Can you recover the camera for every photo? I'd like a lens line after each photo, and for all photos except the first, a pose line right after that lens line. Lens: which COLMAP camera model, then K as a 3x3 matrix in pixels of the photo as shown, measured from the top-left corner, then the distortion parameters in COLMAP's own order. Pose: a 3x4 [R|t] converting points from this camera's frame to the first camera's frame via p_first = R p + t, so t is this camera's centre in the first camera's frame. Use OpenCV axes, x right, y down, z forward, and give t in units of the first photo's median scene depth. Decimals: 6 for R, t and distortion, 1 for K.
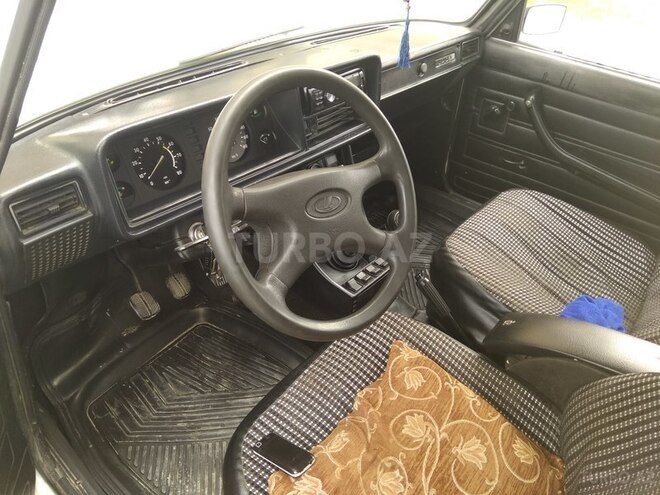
lens RADIAL K [[514.7, 0, 330.7], [0, 514.7, 235.9], [0, 0, 1]] dist [0.078940, -0.138354]
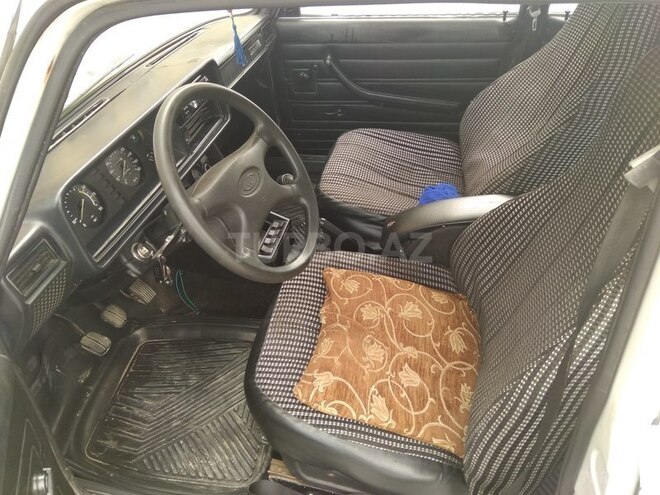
lens RADIAL K [[514.7, 0, 330.7], [0, 514.7, 235.9], [0, 0, 1]] dist [0.078940, -0.138354]
pose [[0.870771, -0.386811, 0.303536, -0.185835], [0.377438, 0.921500, 0.091536, 0.014260], [-0.315116, 0.034859, 0.948413, -0.185304]]
